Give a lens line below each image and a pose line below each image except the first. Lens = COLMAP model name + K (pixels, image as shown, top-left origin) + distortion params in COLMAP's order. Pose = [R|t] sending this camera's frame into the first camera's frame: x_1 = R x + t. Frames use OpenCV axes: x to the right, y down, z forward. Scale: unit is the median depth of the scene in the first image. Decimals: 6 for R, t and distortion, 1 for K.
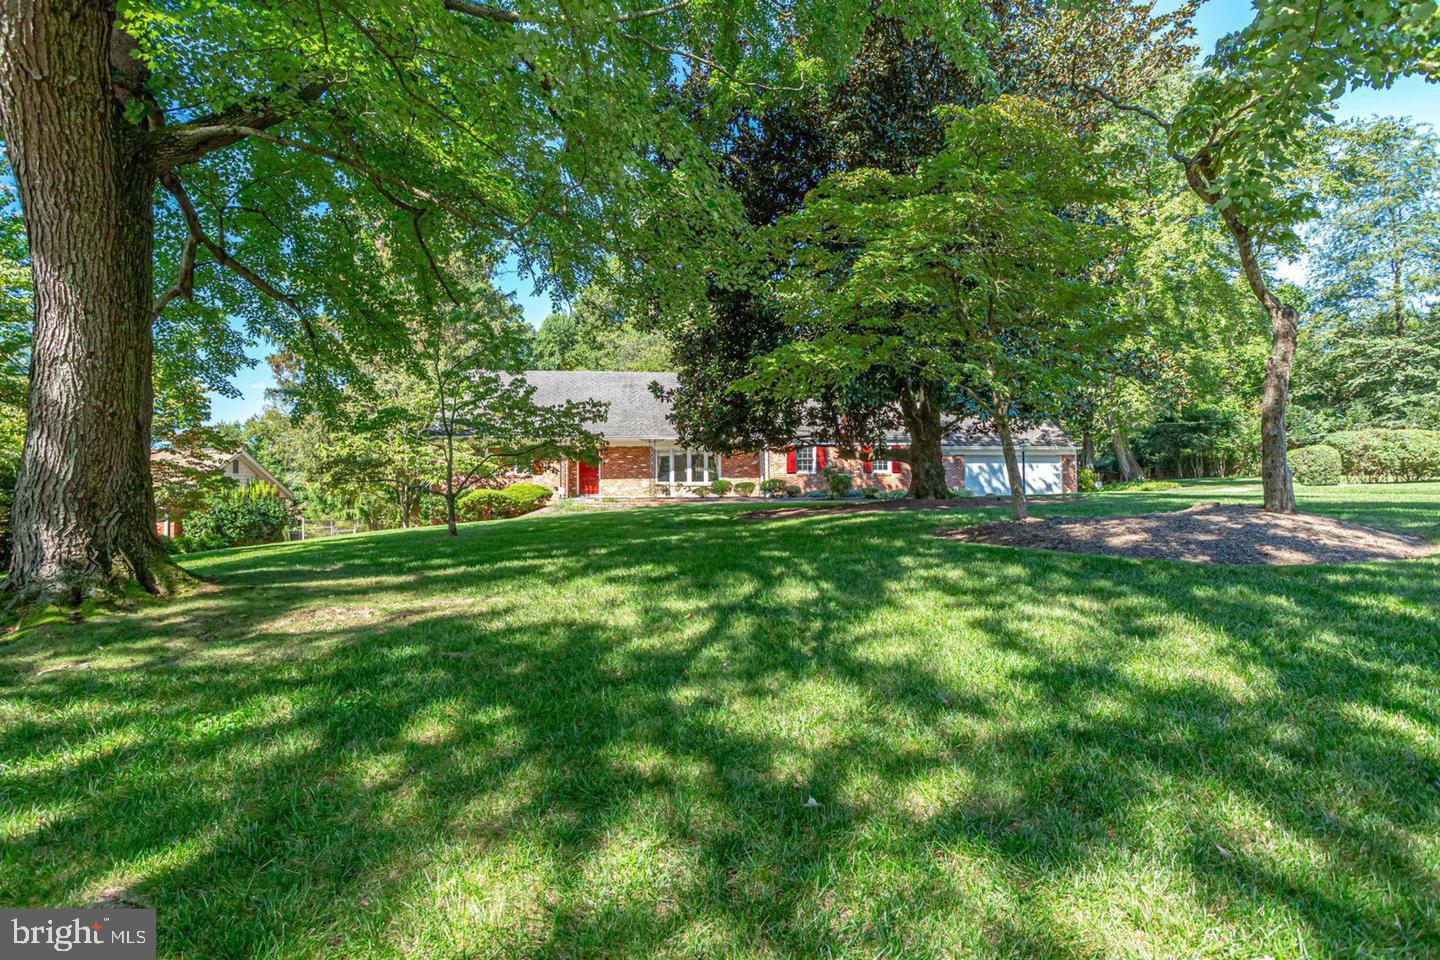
lens RADIAL K [[713.6, 0, 721.8], [0, 713.6, 489.4], [0, 0, 1]] dist [-0.015907, 0.000828]
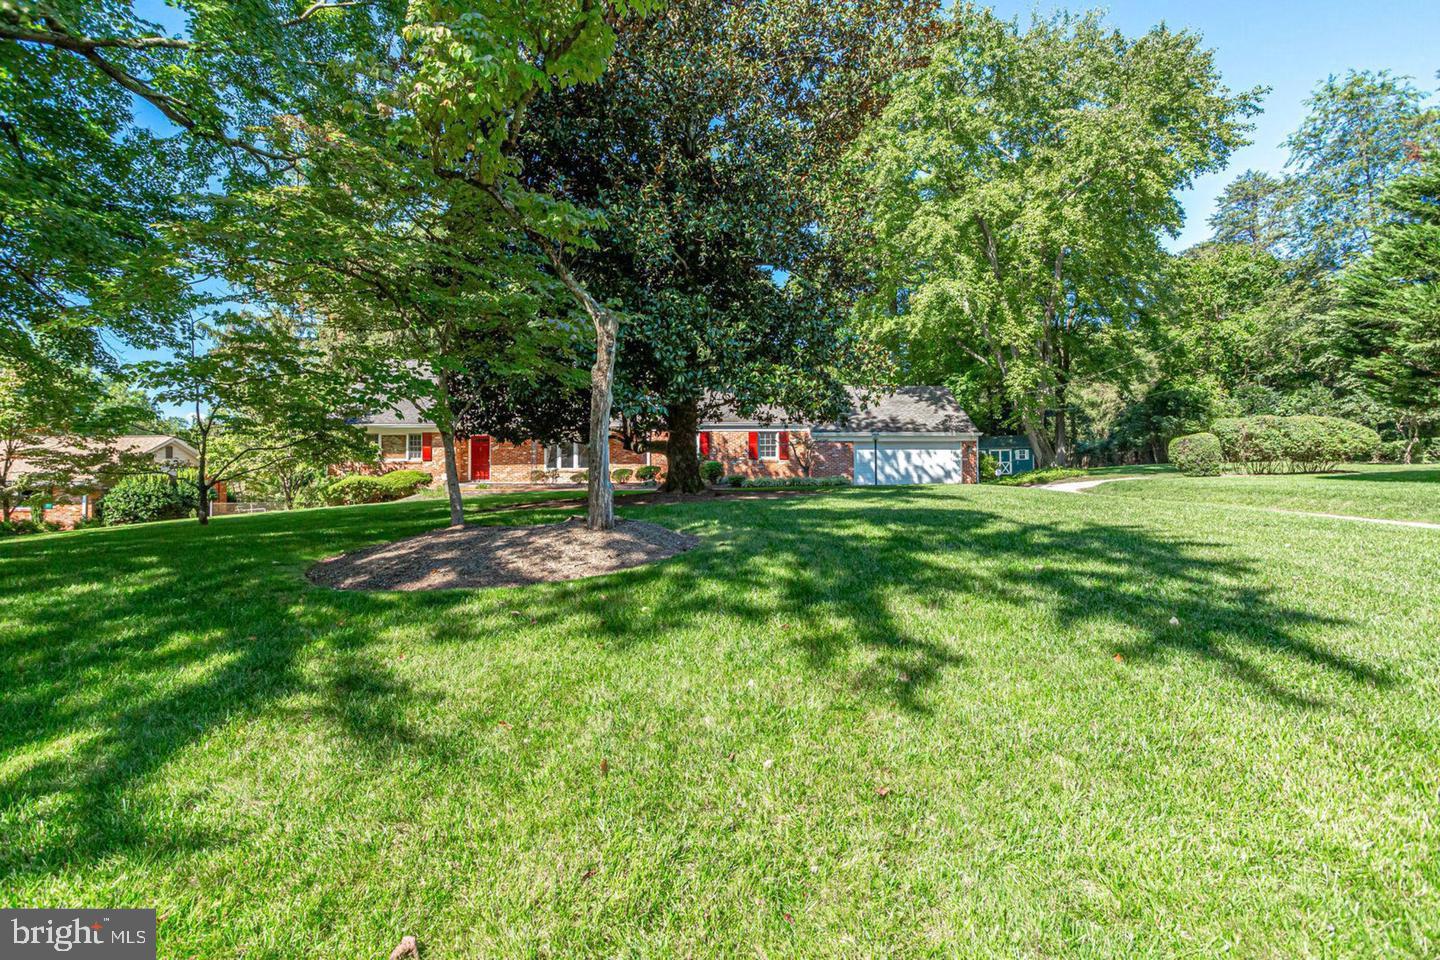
lens RADIAL K [[713.6, 0, 729.3], [0, 713.6, 477.2], [0, 0, 1]] dist [-0.015907, 0.000828]
pose [[0.996348, 0.004611, -0.085262, 0.256070], [-0.003423, 0.999895, 0.014071, -0.012418], [0.085318, -0.013728, 0.996259, 0.009431]]
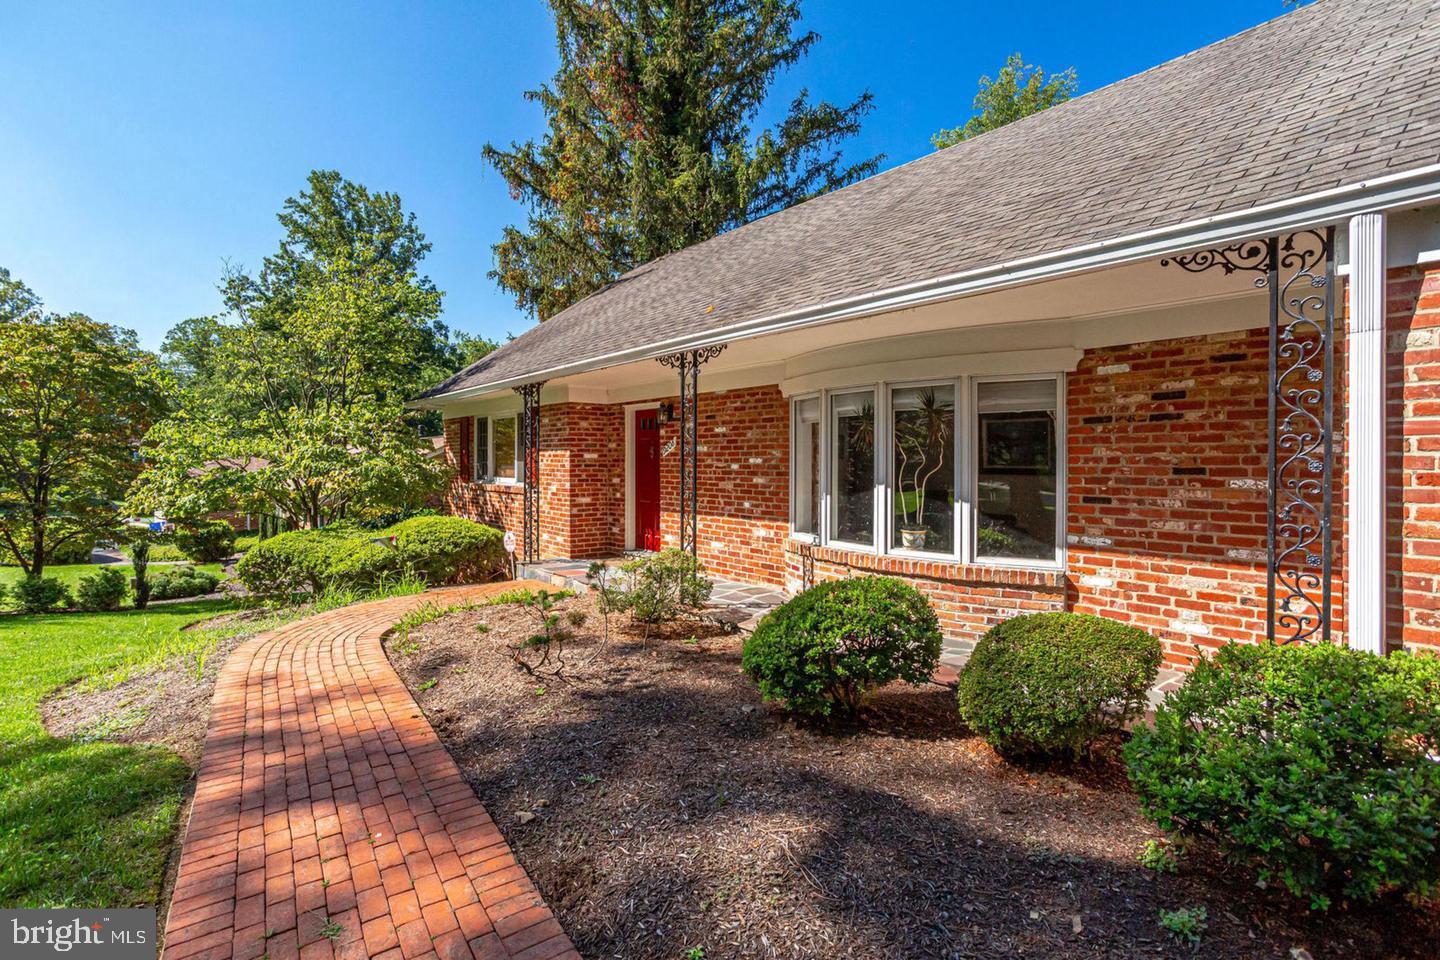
lens RADIAL K [[713.6, 0, 718.7], [0, 713.6, 468.6], [0, 0, 1]] dist [-0.015907, 0.000828]
pose [[0.500447, 0.021735, -0.865494, 0.103312], [0.016219, 0.999274, 0.034473, -0.040198], [0.865615, -0.031289, 0.499731, 0.861060]]
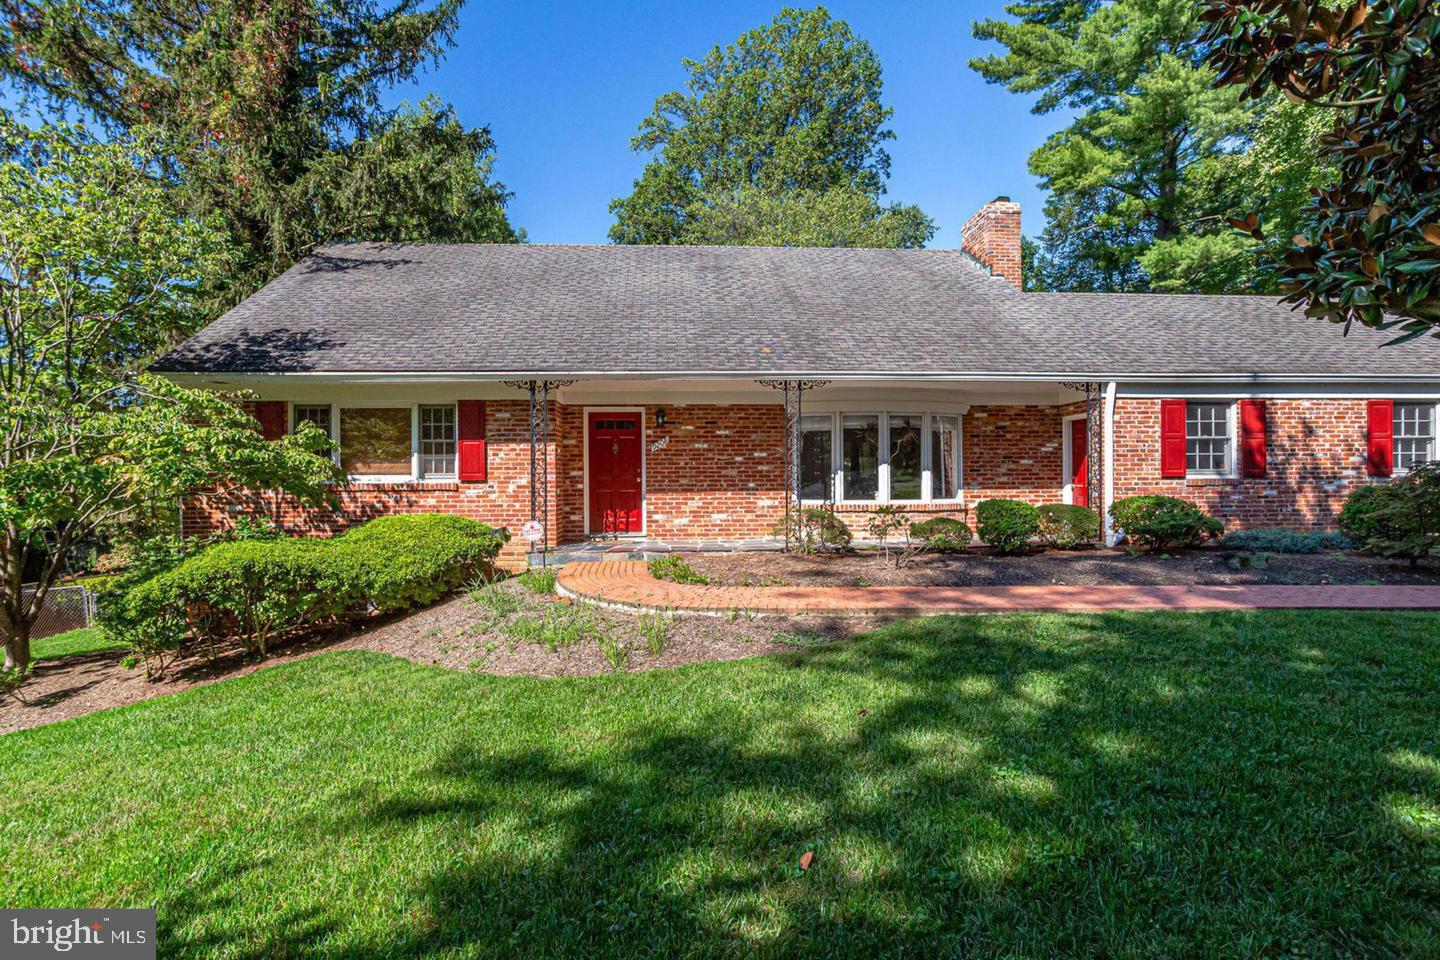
lens RADIAL K [[713.6, 0, 714.0], [0, 713.6, 476.7], [0, 0, 1]] dist [-0.015907, 0.000828]
pose [[0.997172, 0.005208, -0.074972, -0.105656], [-0.002850, 0.999499, 0.031528, -0.034142], [0.075099, -0.031225, 0.996687, 0.625005]]
